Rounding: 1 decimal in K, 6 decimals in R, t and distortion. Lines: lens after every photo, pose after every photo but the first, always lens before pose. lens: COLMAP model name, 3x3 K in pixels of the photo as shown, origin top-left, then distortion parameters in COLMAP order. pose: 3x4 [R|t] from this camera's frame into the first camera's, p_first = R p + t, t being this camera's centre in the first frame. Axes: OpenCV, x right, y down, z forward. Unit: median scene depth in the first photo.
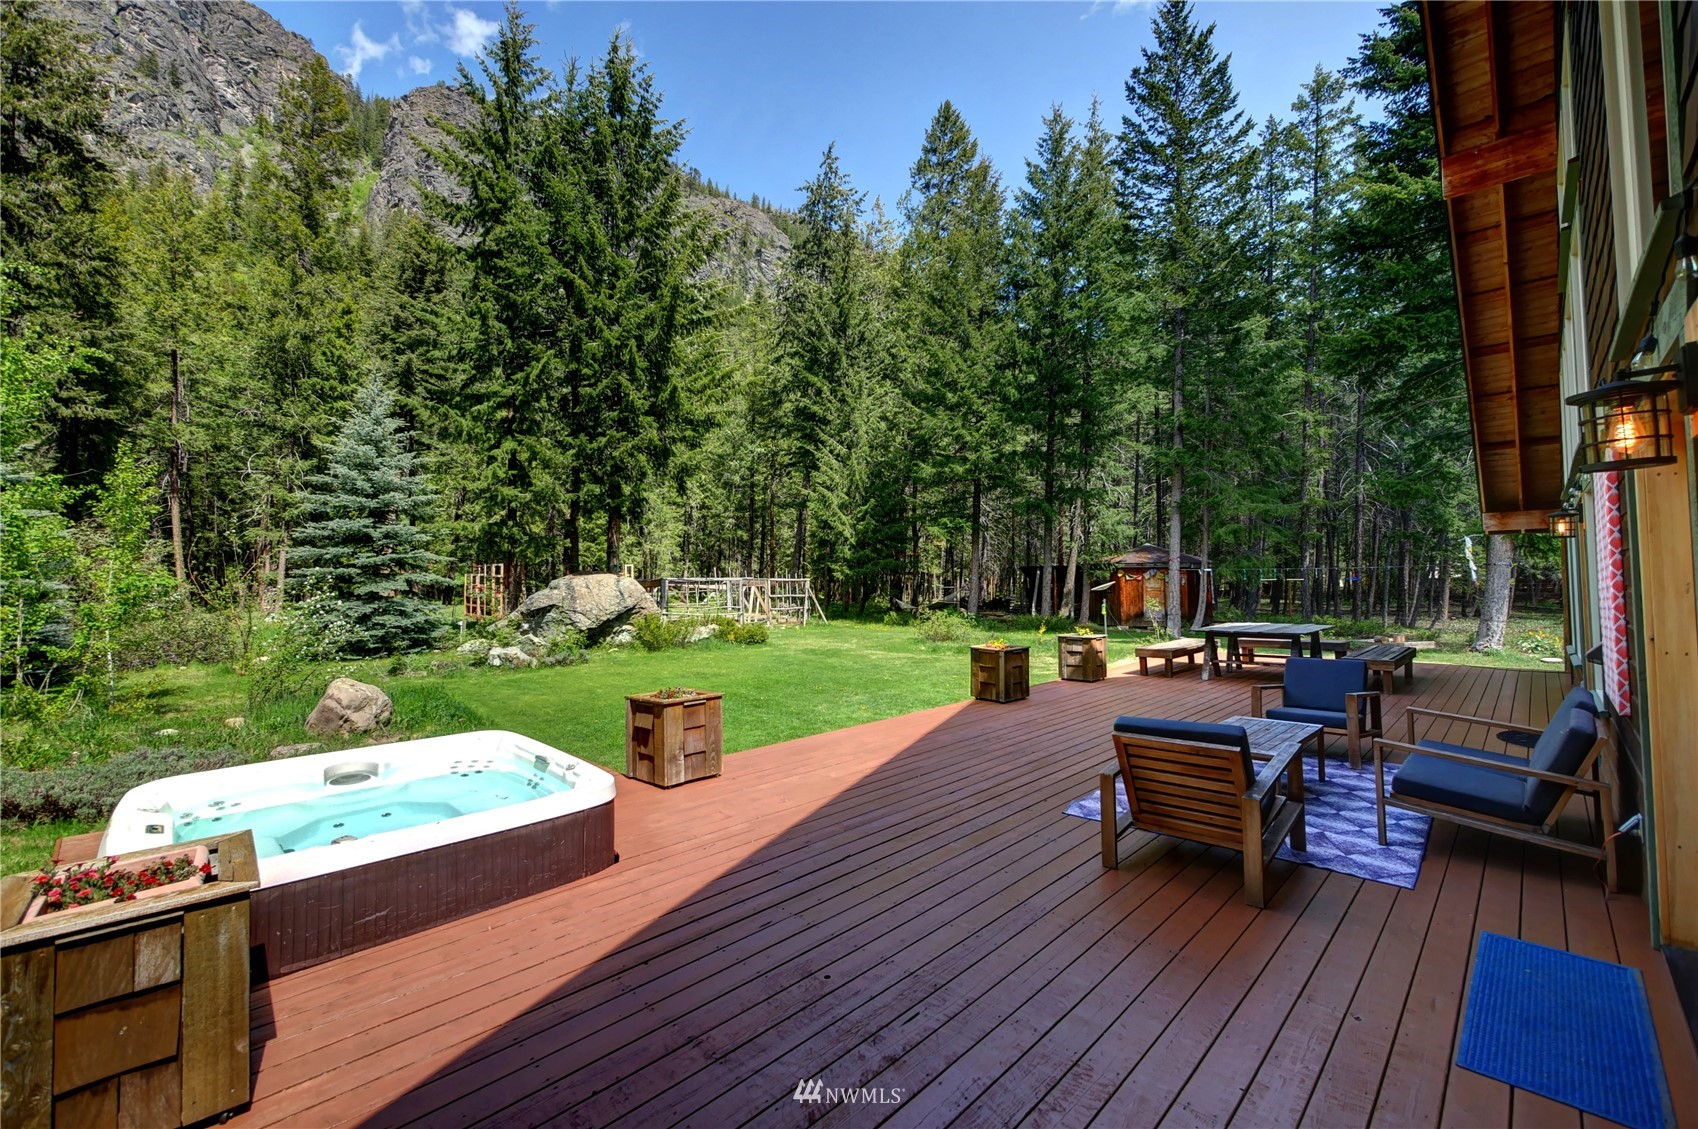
lens RADIAL K [[709.7, 0, 844.0], [0, 709.7, 559.2], [0, 0, 1]] dist [-0.012048, 0.000023]
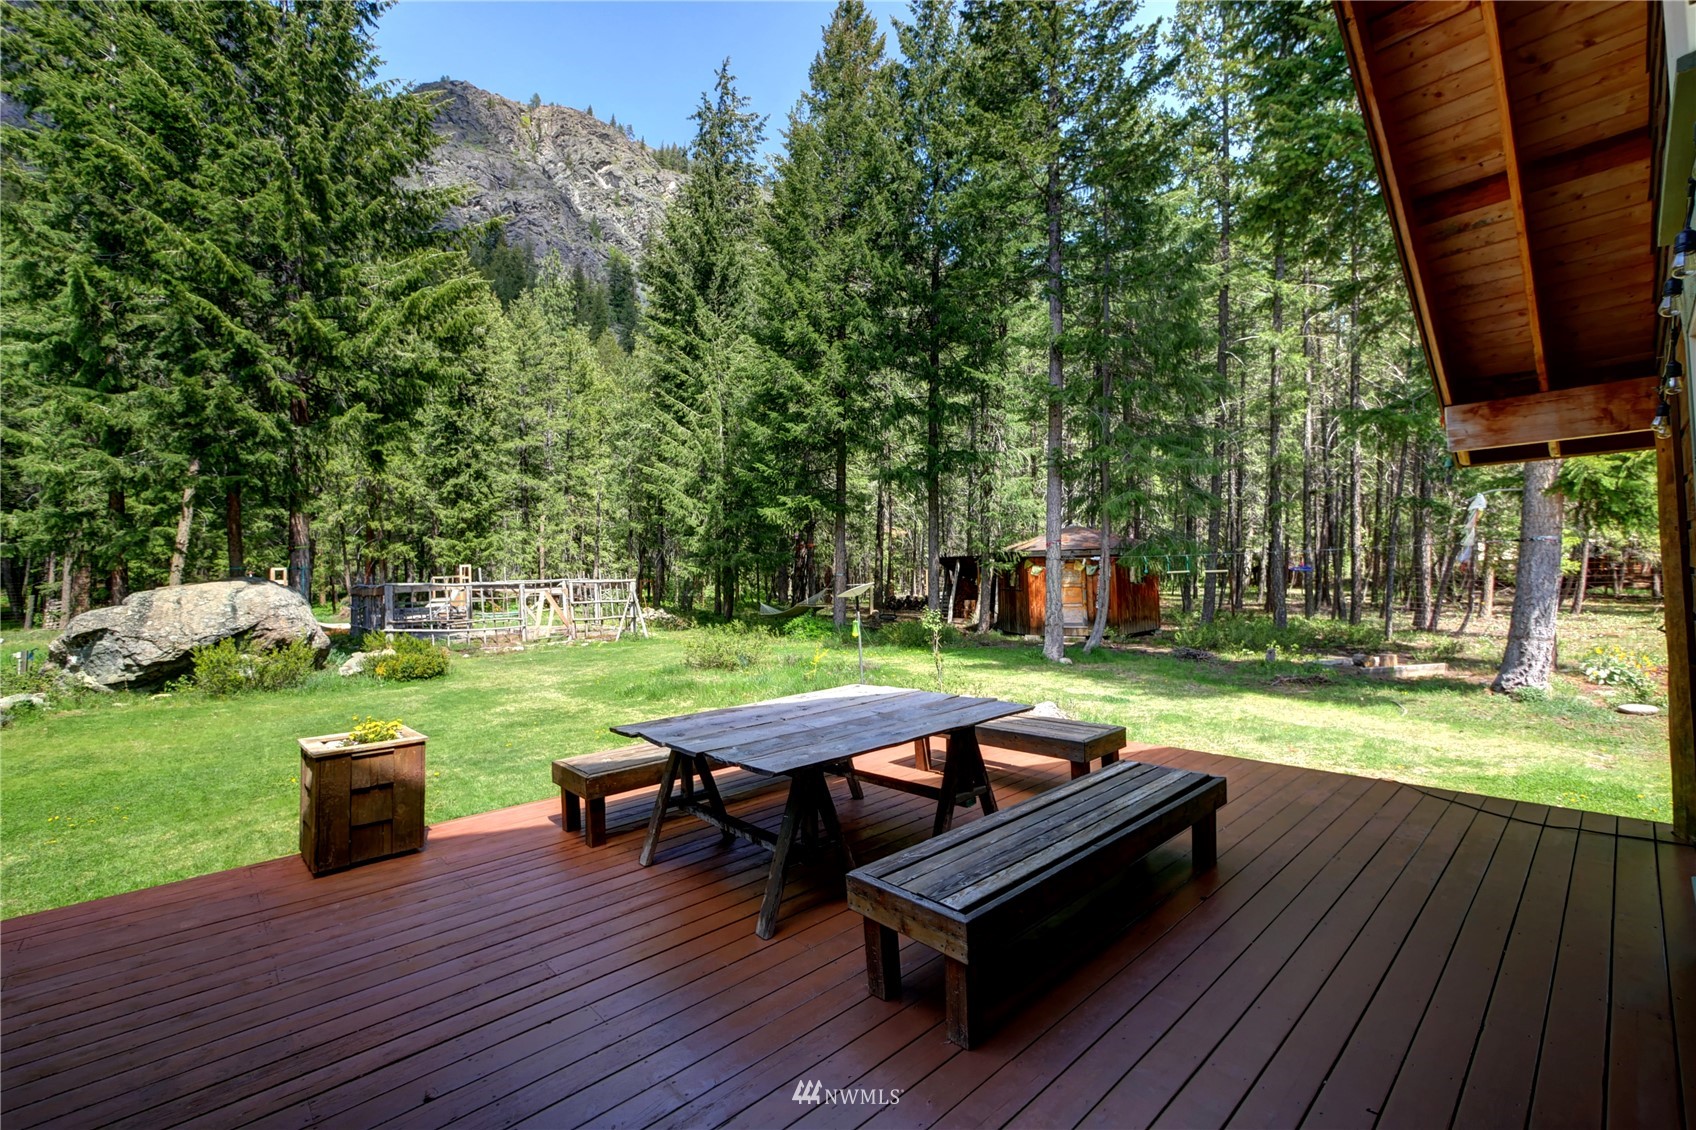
lens RADIAL K [[718.8, 0, 837.3], [0, 718.8, 562.1], [0, 0, 1]] dist [-0.002343, -0.000122]
pose [[0.998256, -0.020343, -0.055416, 0.242767], [0.021022, 0.999711, 0.011693, 0.003906], [0.055162, -0.012838, 0.998395, 0.237964]]
